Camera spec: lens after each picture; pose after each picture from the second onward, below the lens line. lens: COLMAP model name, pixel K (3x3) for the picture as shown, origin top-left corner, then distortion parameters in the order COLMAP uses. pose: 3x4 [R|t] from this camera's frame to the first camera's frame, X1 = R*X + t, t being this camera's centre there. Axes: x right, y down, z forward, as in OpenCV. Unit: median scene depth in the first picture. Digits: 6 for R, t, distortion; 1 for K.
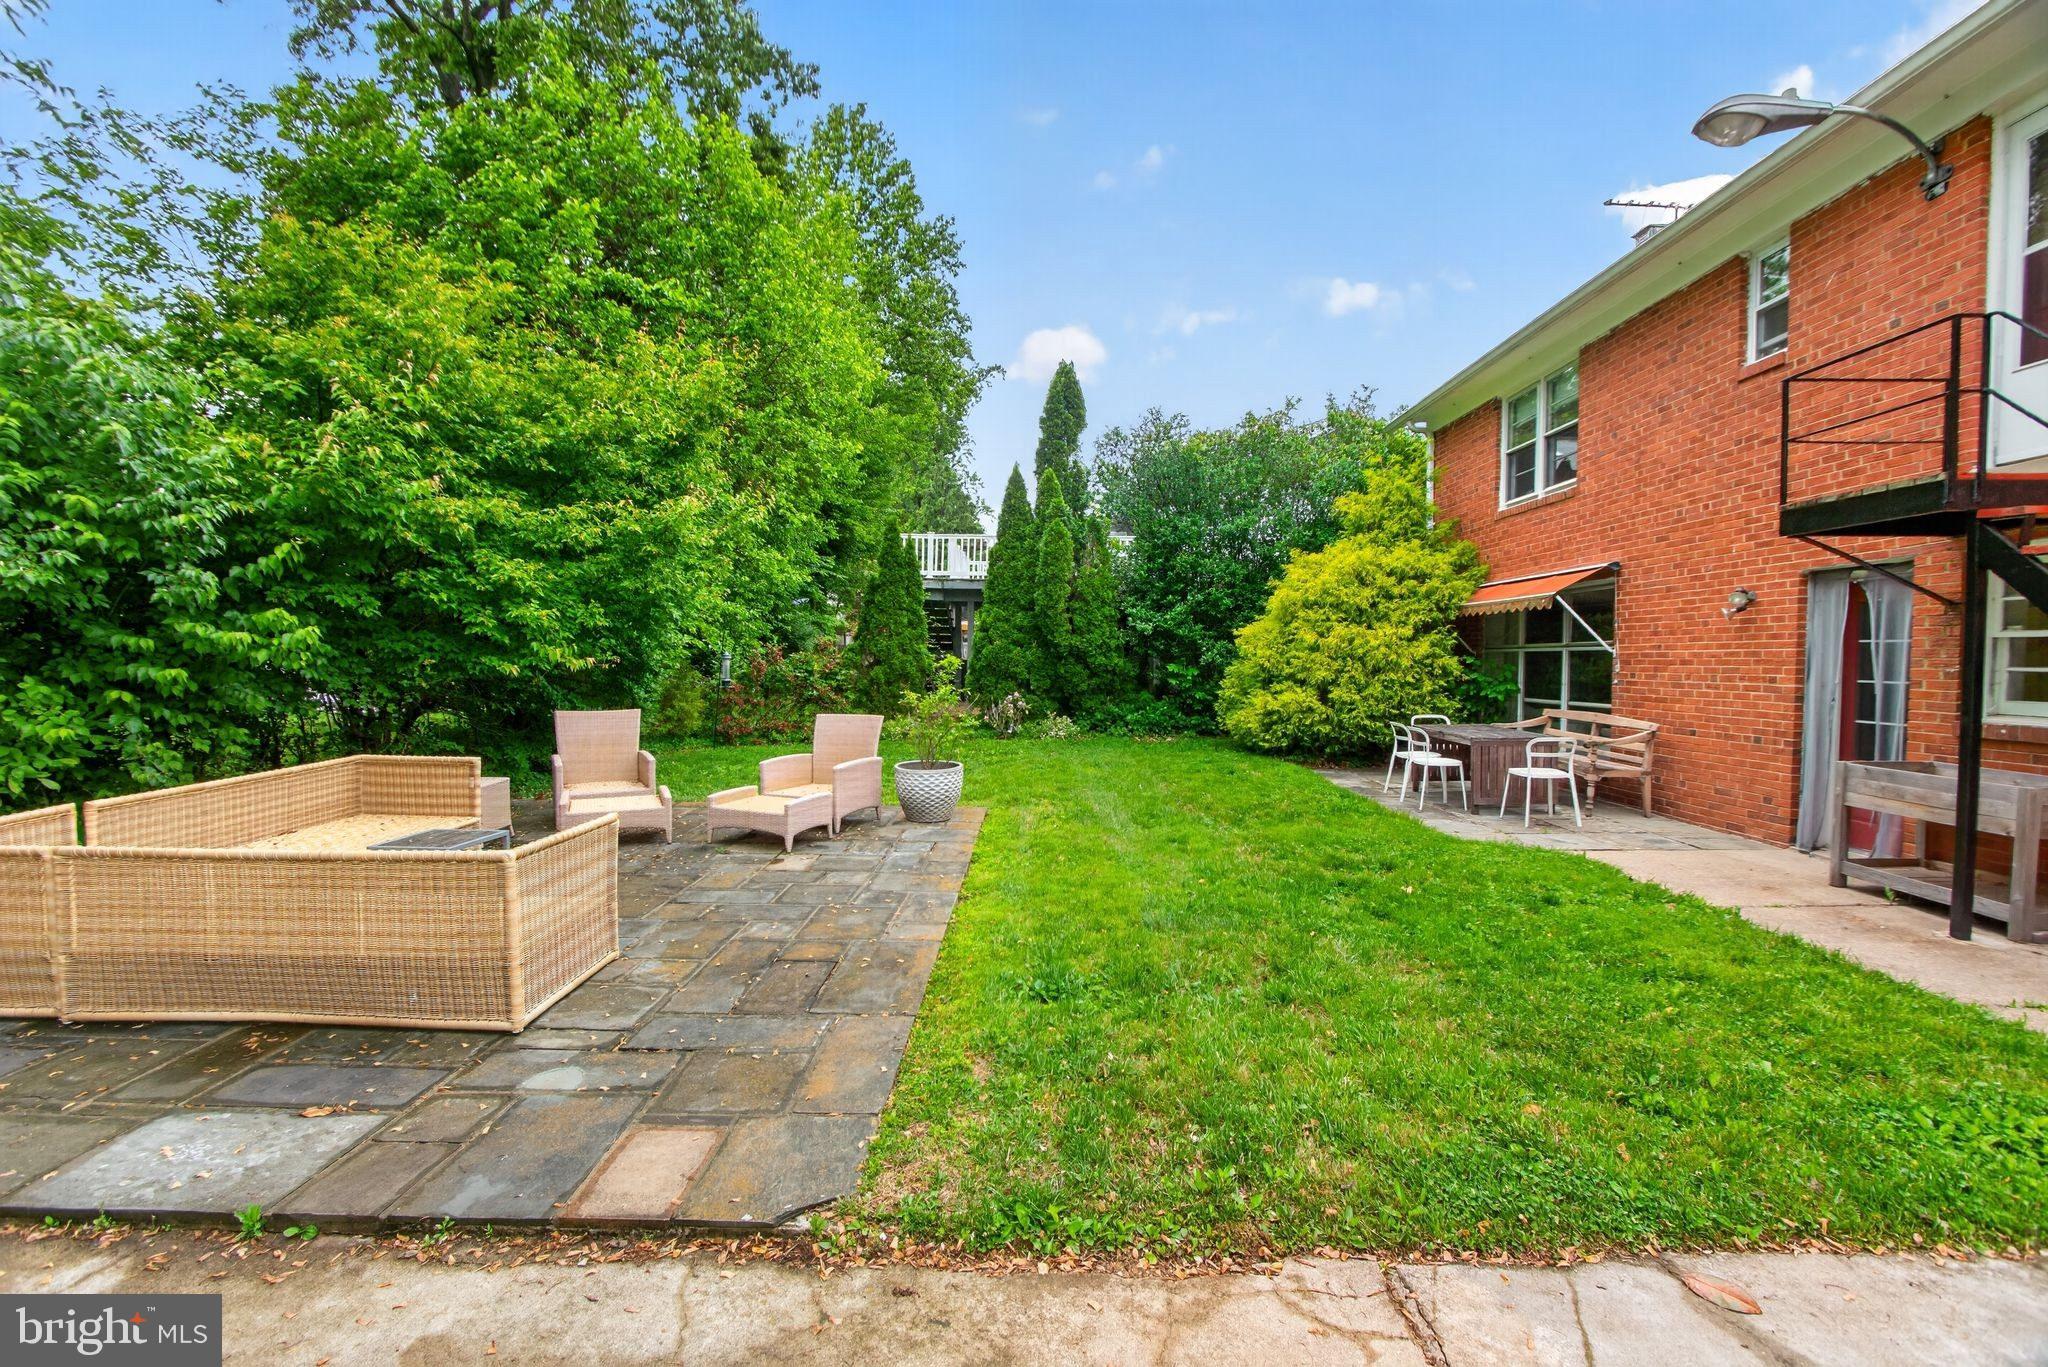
lens RADIAL K [[897.4, 0, 1024.0], [0, 897.4, 683.5], [0, 0, 1]] dist [-0.016429, 0.000779]
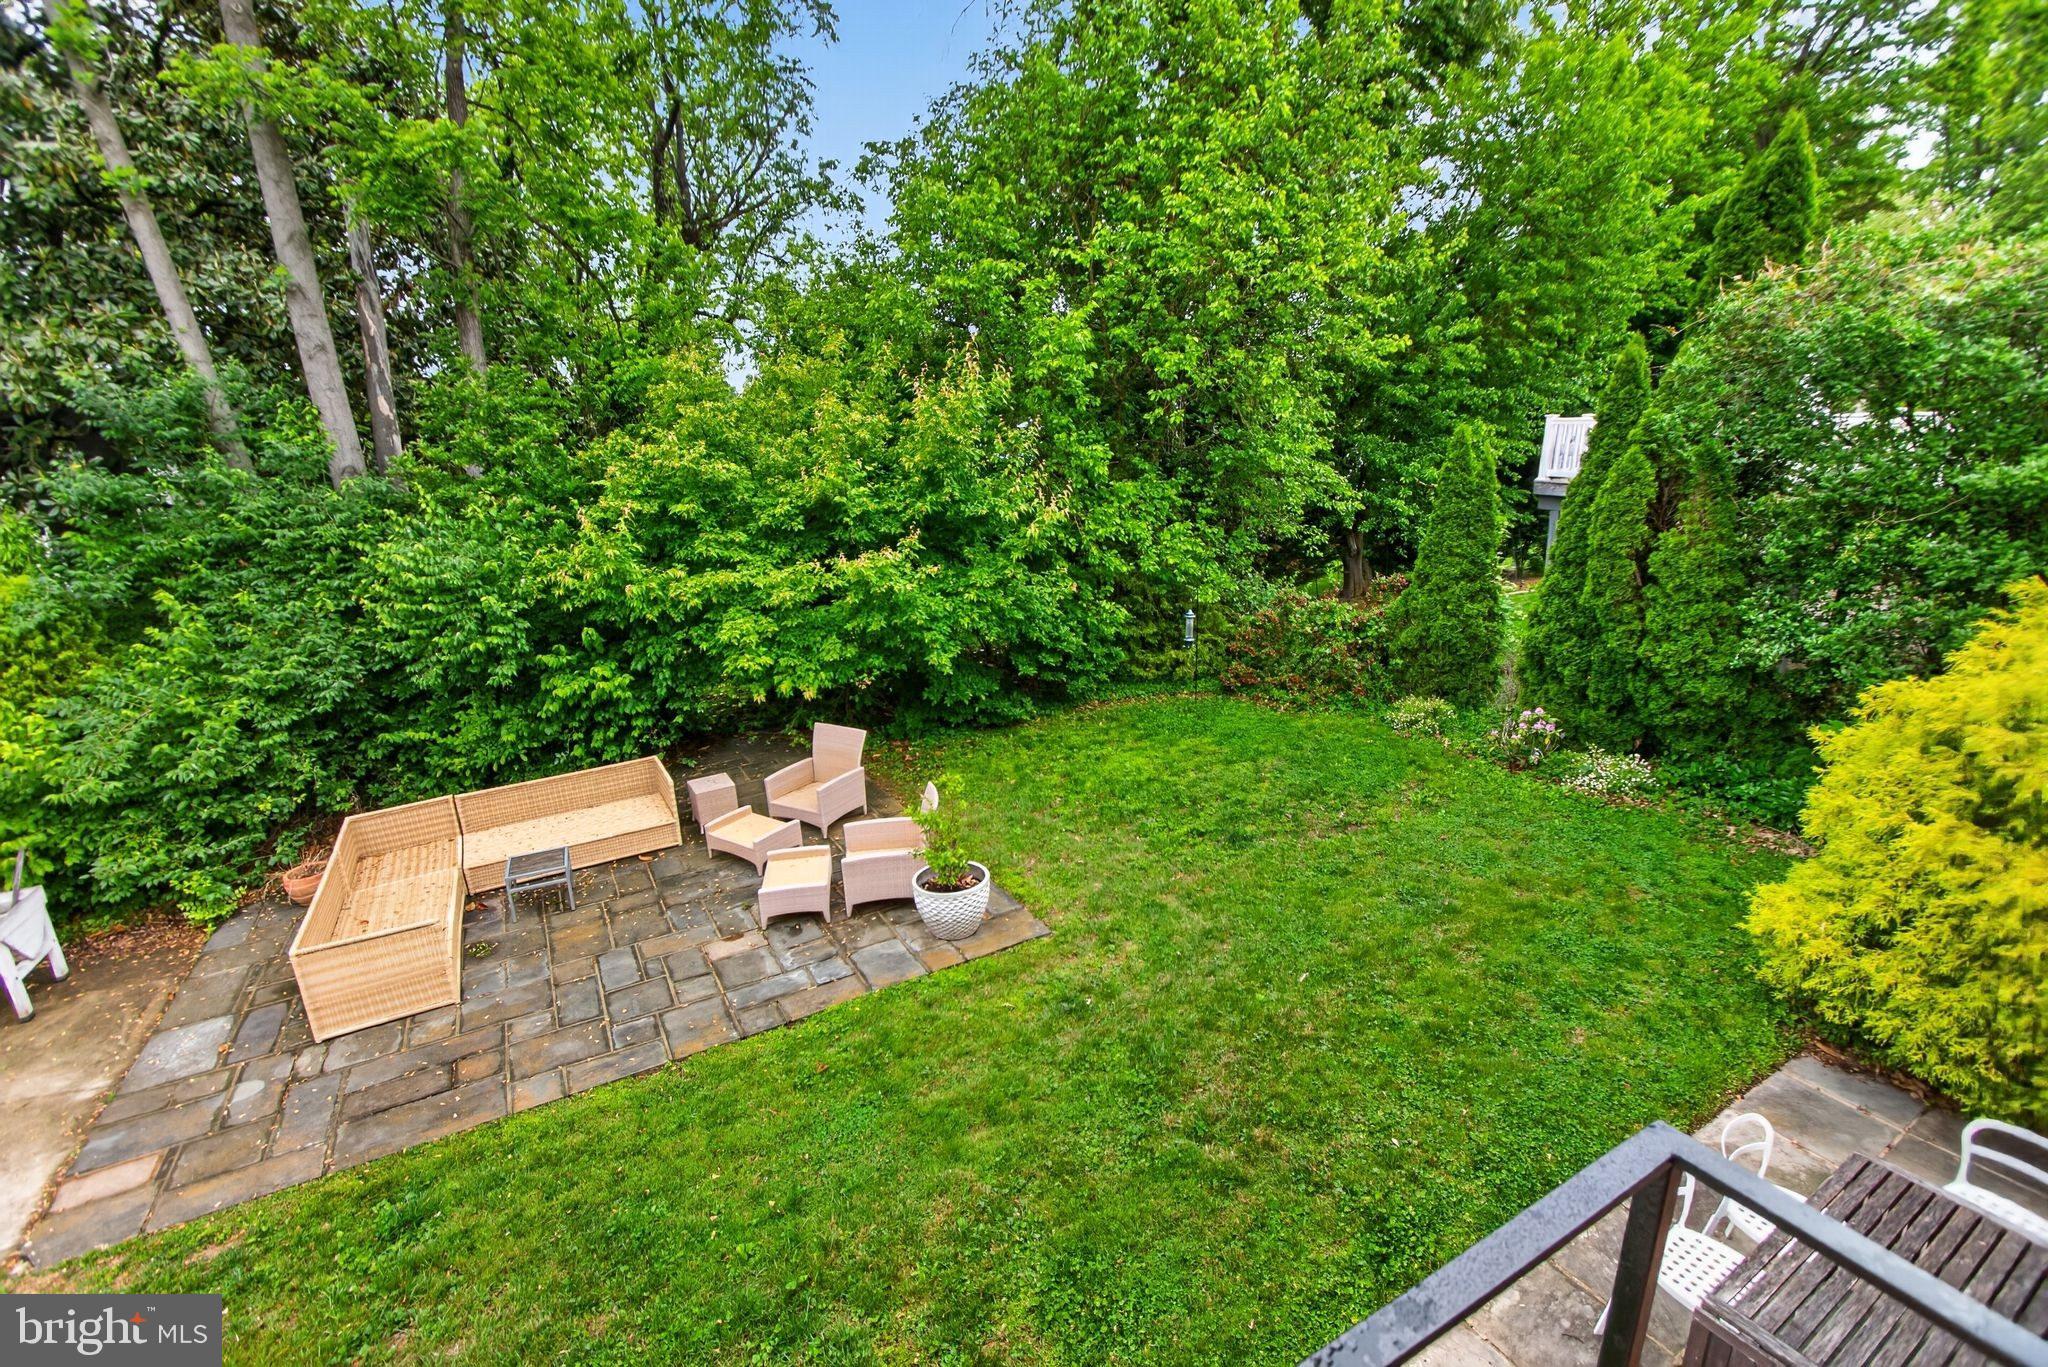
lens RADIAL K [[897.4, 0, 1024.0], [0, 897.4, 683.5], [0, 0, 1]] dist [-0.016429, 0.000779]
pose [[0.520077, 0.198608, -0.830708, 0.784811], [0.001348, 0.972397, 0.233328, -0.376315], [0.854119, -0.122468, 0.505453, 0.738060]]
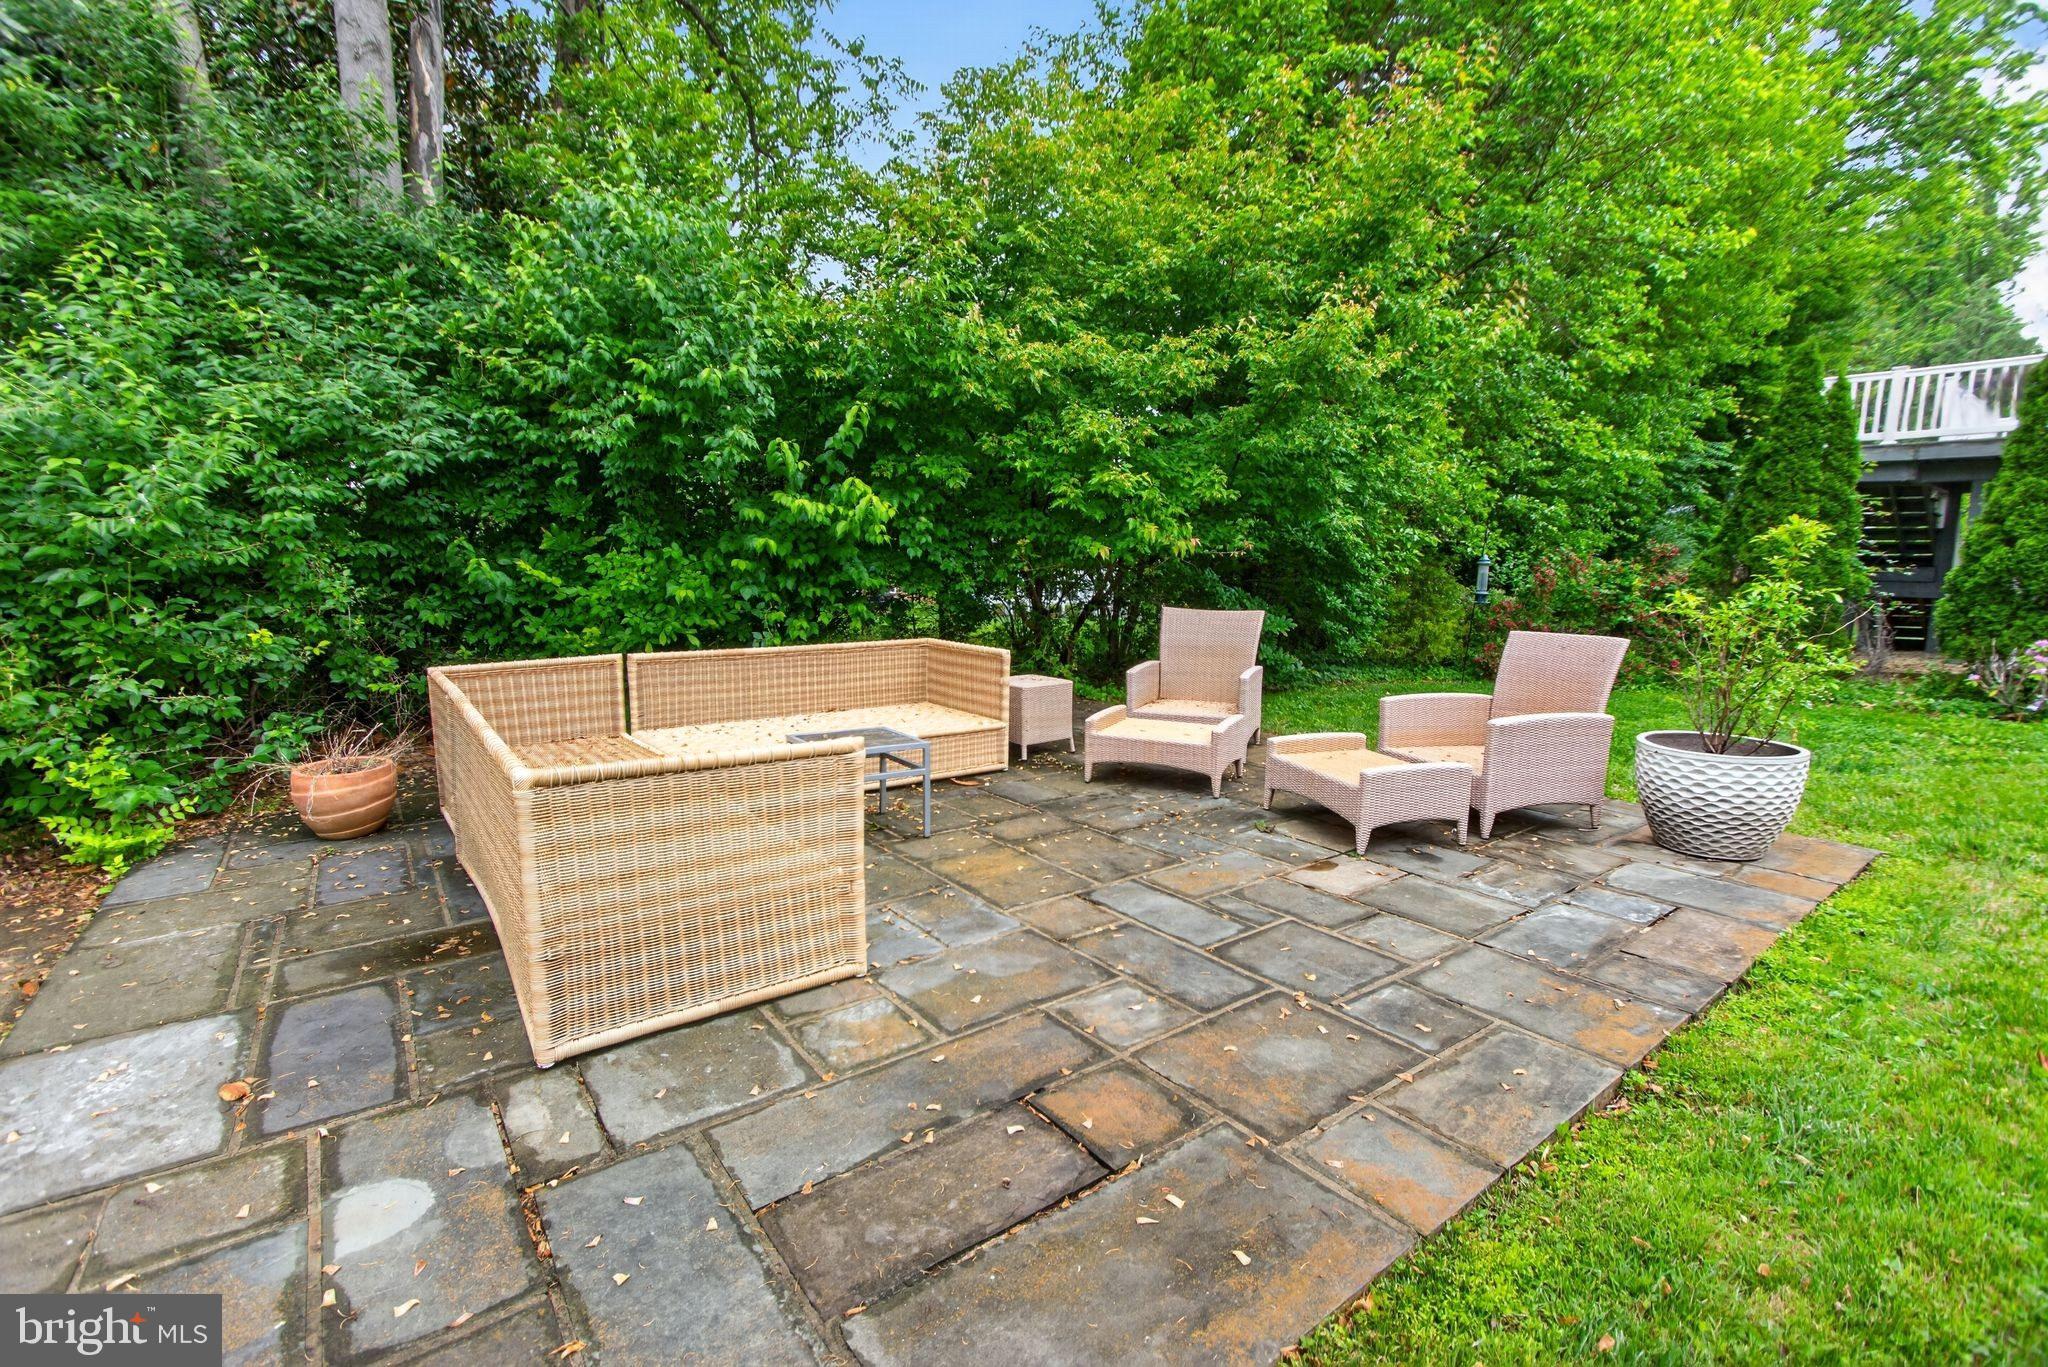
lens RADIAL K [[897.4, 0, 1024.0], [0, 897.4, 683.5], [0, 0, 1]] dist [-0.016429, 0.000779]
pose [[0.618931, 0.100935, -0.778933, 0.042290], [-0.041661, 0.994531, 0.095769, 0.031861], [0.784340, -0.026823, 0.619751, 0.468964]]
